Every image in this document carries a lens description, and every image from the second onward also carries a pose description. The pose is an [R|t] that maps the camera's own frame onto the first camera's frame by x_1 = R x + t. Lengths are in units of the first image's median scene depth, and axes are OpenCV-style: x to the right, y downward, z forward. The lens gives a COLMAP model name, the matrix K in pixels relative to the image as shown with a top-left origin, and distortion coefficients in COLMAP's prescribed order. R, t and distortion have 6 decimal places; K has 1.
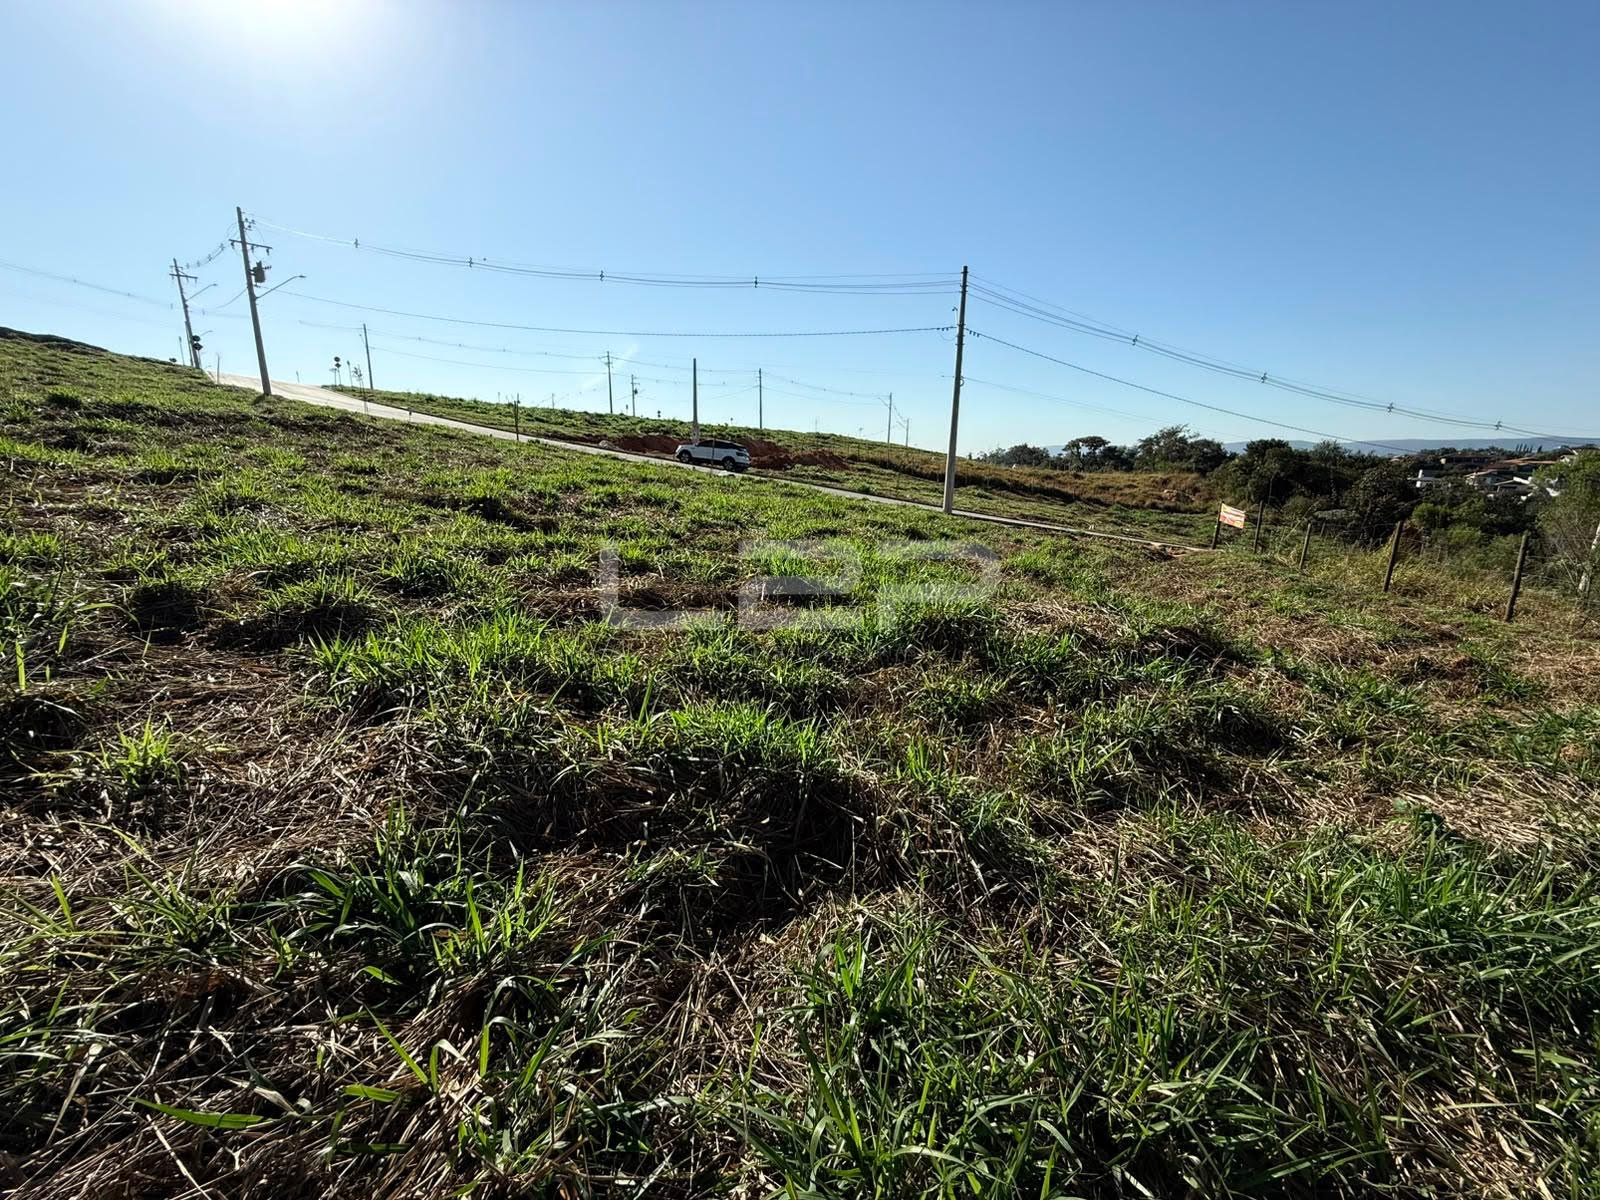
lens RADIAL K [[633.4, 0, 796.7], [0, 633.4, 600.8], [0, 0, 1]] dist [-0.000936, -0.000011]
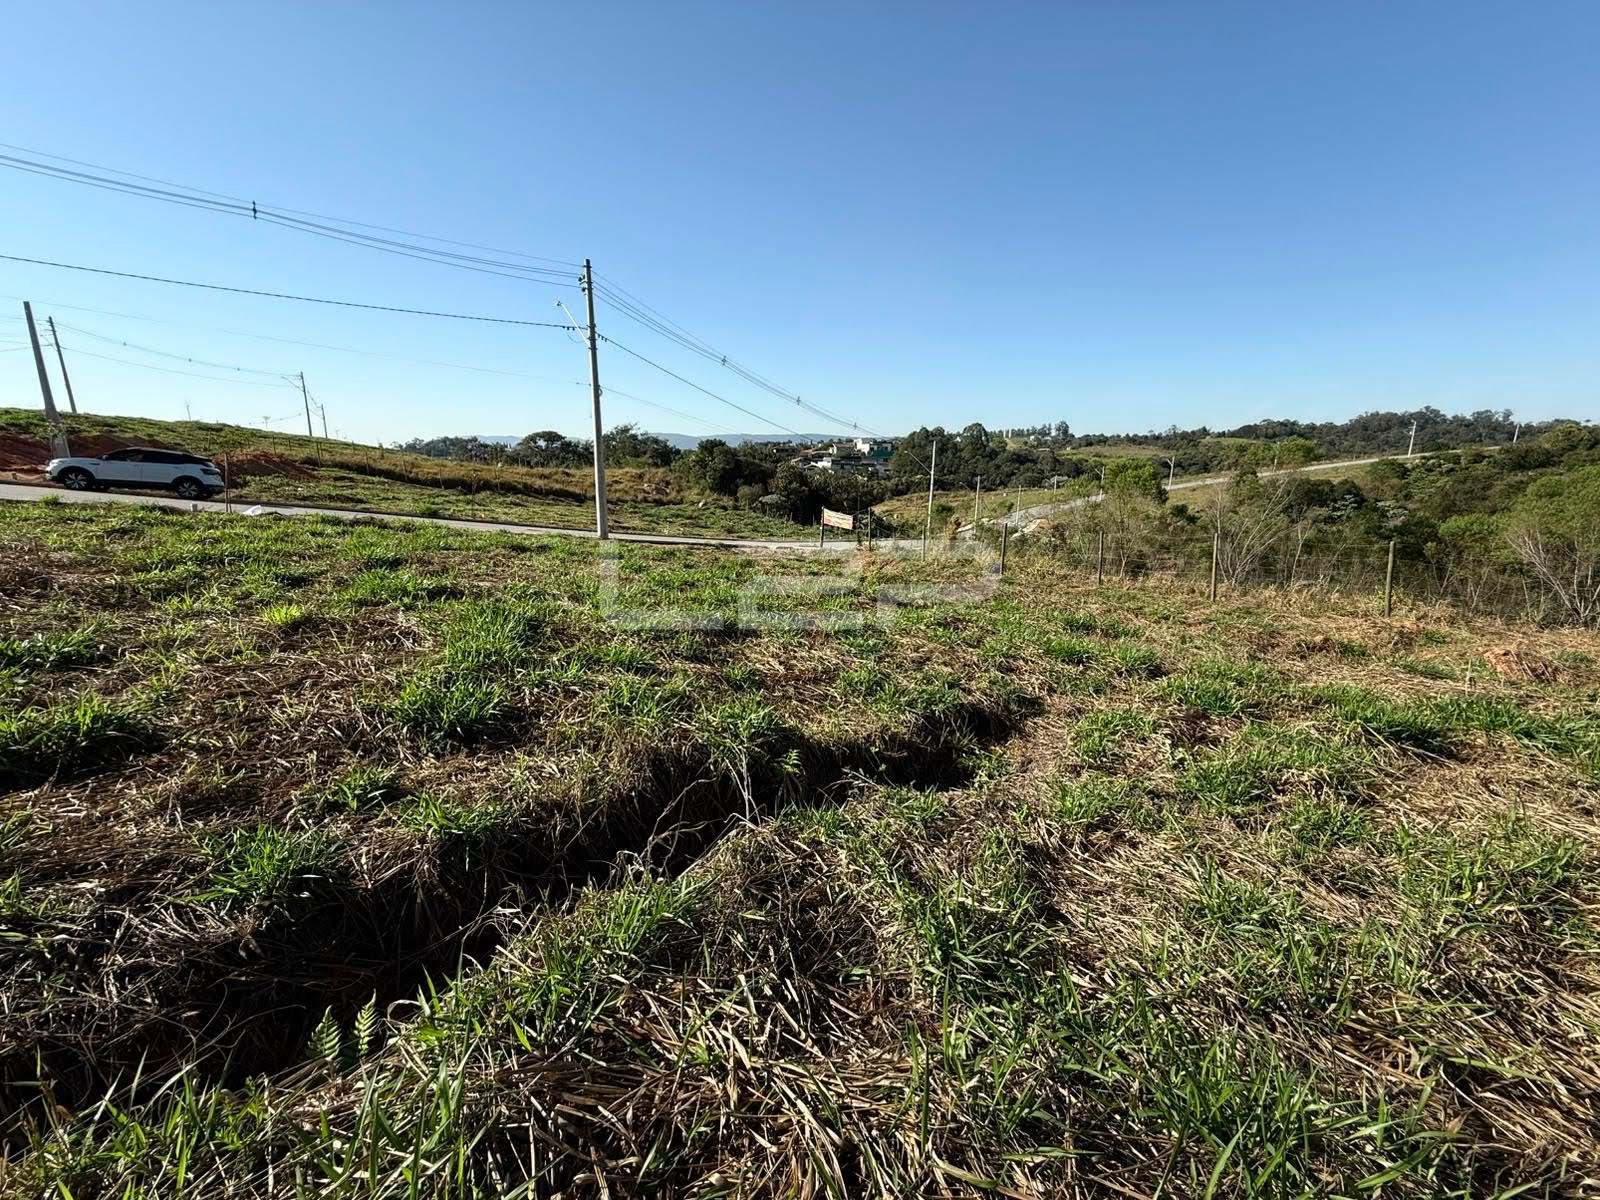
lens RADIAL K [[635.8, 0, 797.3], [0, 635.8, 601.4], [0, 0, 1]] dist [-0.002175, 0.000288]
pose [[0.669803, -0.175692, 0.721454, -0.164103], [0.165066, 0.982524, 0.086020, -0.057619], [-0.723959, 0.061471, 0.687099, 0.136148]]
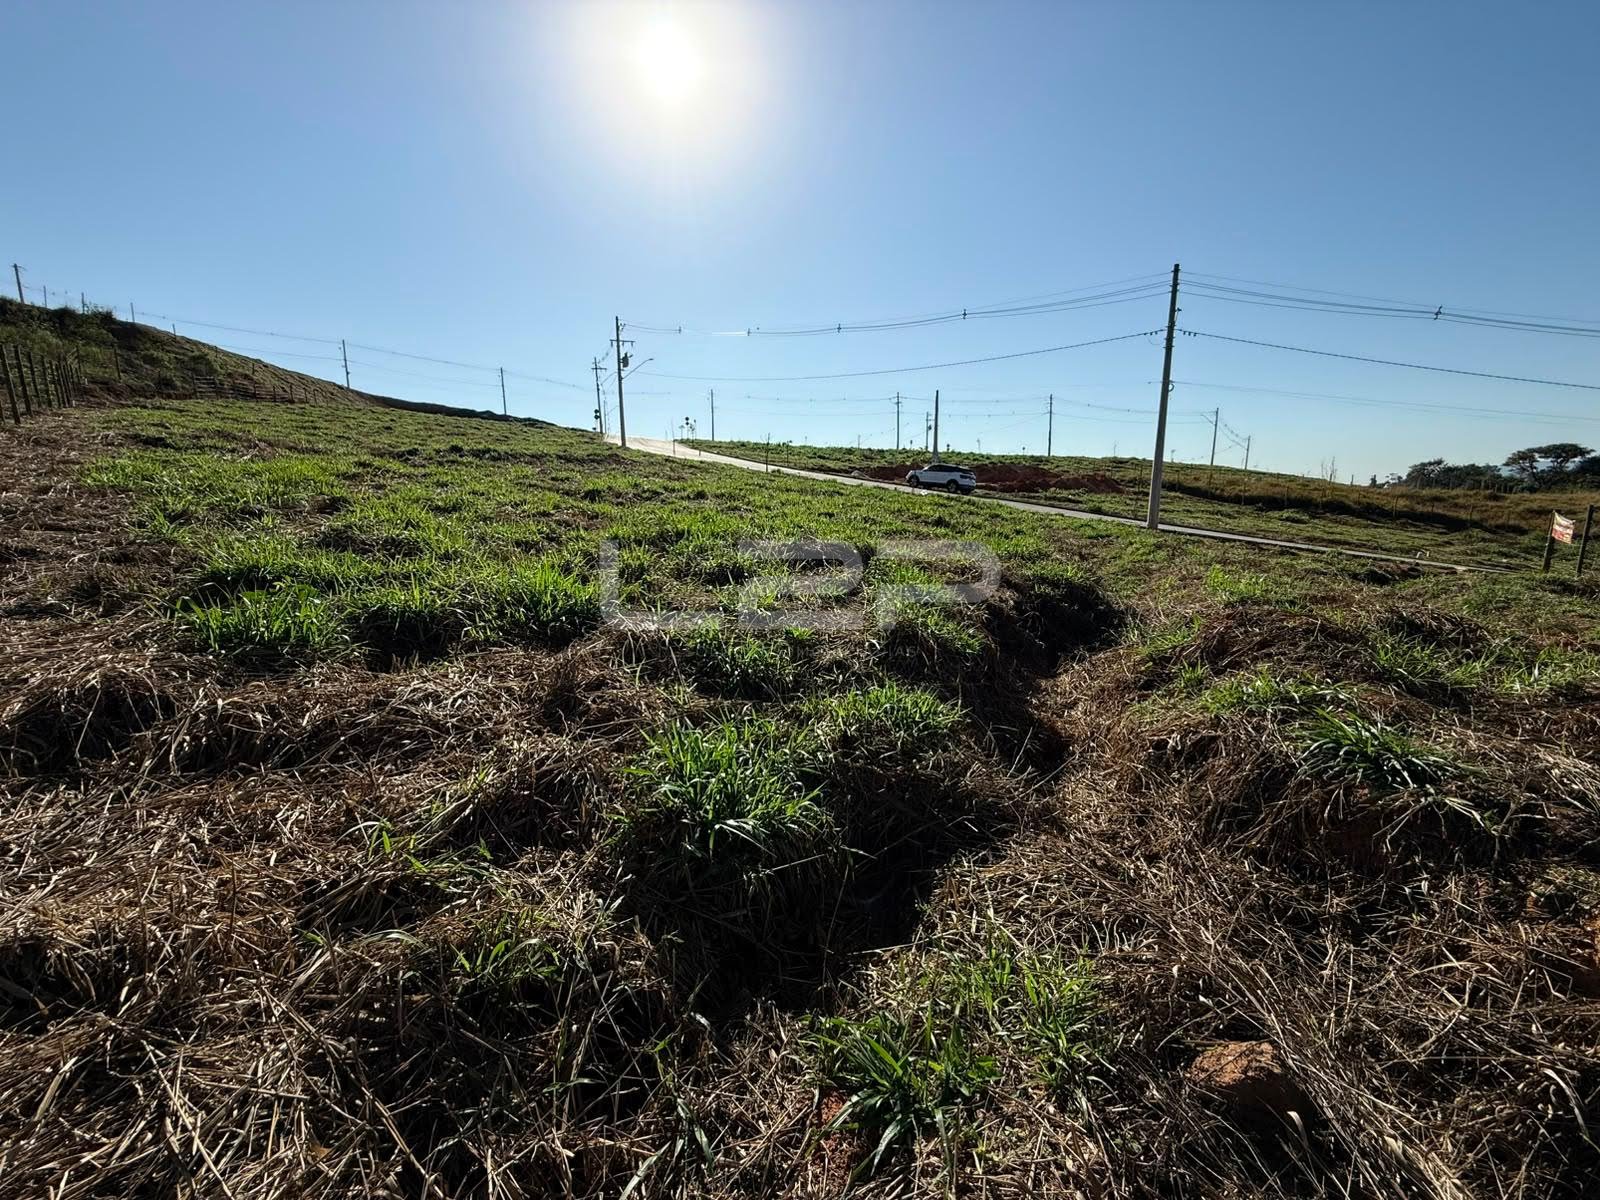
lens RADIAL K [[635.8, 0, 797.3], [0, 635.8, 601.4], [0, 0, 1]] dist [-0.002175, 0.000288]
pose [[0.889630, 0.051641, -0.453752, 0.140038], [-0.075914, 0.996485, -0.035428, 0.027381], [0.450327, 0.065964, 0.890423, -0.033778]]
